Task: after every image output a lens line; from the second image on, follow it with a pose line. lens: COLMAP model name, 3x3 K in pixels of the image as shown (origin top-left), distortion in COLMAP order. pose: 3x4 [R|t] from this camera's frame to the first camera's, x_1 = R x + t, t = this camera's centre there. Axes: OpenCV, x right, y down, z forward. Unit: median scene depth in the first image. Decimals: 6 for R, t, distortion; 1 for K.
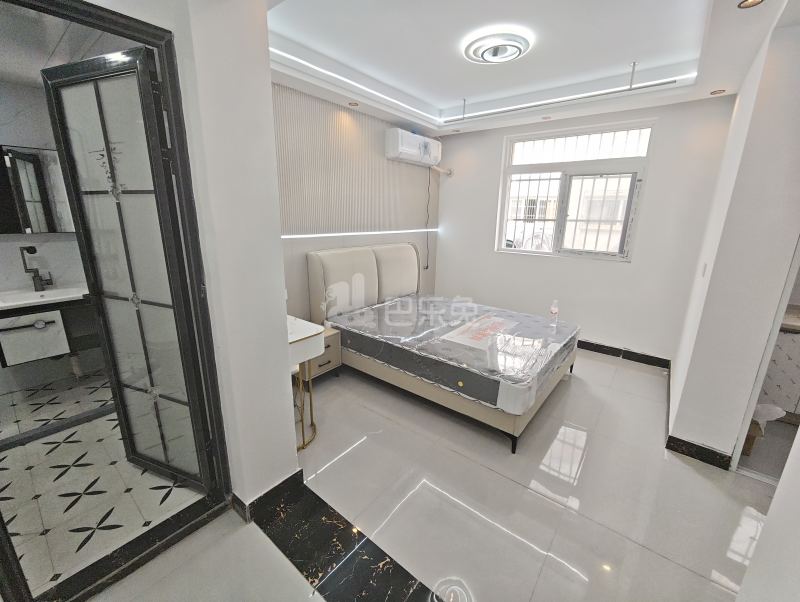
lens RADIAL K [[336.1, 0, 403.2], [0, 336.1, 297.8], [0, 0, 1]] dist [0.000133, 0.000581]
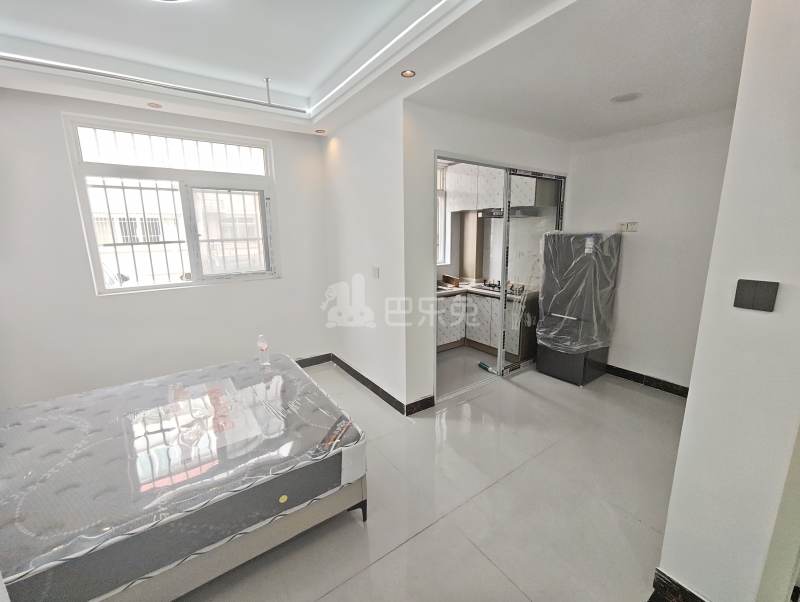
lens RADIAL K [[336.1, 0, 401.5], [0, 336.1, 298.4], [0, 0, 1]] dist [0.000133, 0.000581]
pose [[0.286529, -0.212601, 0.934185, -0.213791], [0.256303, 0.956539, 0.139076, -0.106777], [-0.923152, 0.199585, 0.328566, 0.382438]]
